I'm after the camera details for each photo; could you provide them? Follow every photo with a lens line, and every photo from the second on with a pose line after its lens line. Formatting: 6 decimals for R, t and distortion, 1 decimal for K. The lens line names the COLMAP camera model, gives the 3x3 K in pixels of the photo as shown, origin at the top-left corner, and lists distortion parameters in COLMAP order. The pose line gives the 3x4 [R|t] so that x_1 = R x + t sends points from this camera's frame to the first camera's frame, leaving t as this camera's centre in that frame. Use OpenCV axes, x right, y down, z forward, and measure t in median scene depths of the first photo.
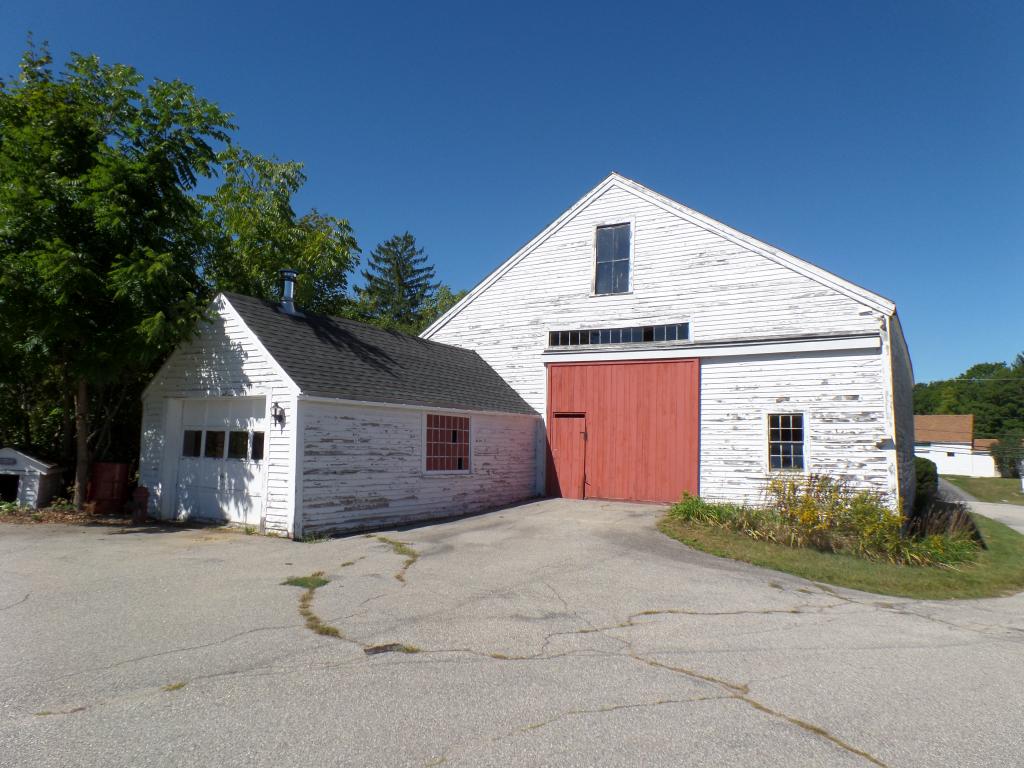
lens RADIAL K [[701.9, 0, 512.0], [0, 701.9, 384.0], [0, 0, 1]] dist [-0.023963, 0.002926]
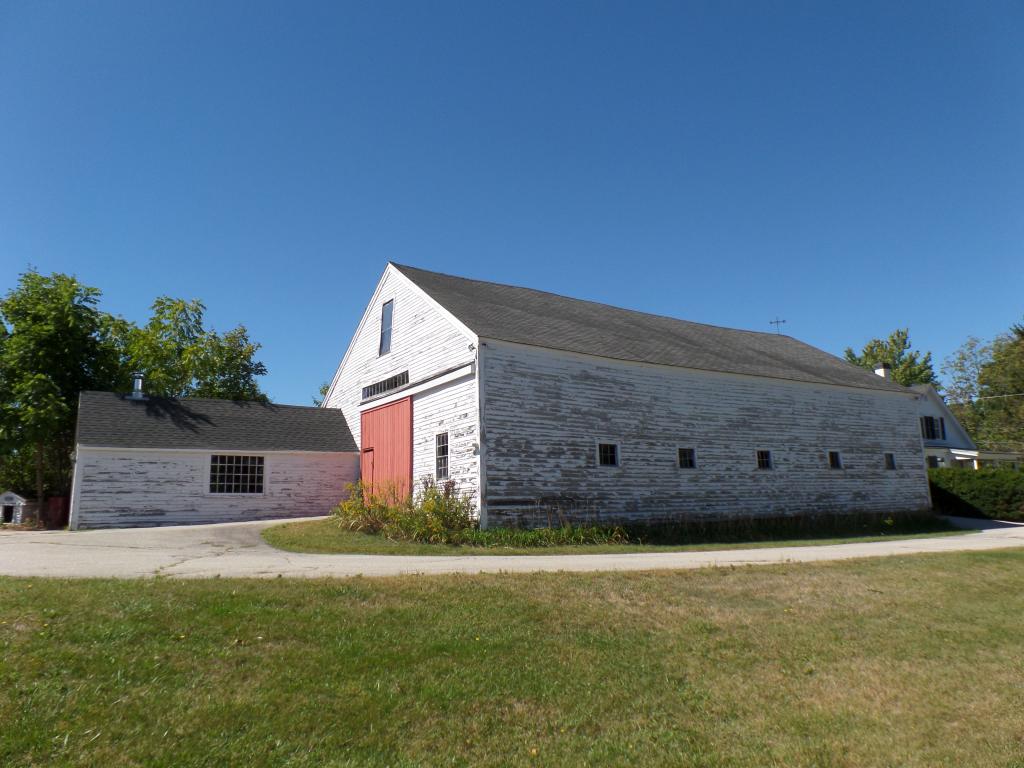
lens RADIAL K [[701.9, 0, 512.0], [0, 701.9, 384.0], [0, 0, 1]] dist [-0.023963, 0.002926]
pose [[0.907901, -0.118726, -0.402020, 1.073106], [0.081640, 0.990768, -0.108227, 0.105637], [0.411158, 0.065439, 0.909212, -0.101420]]
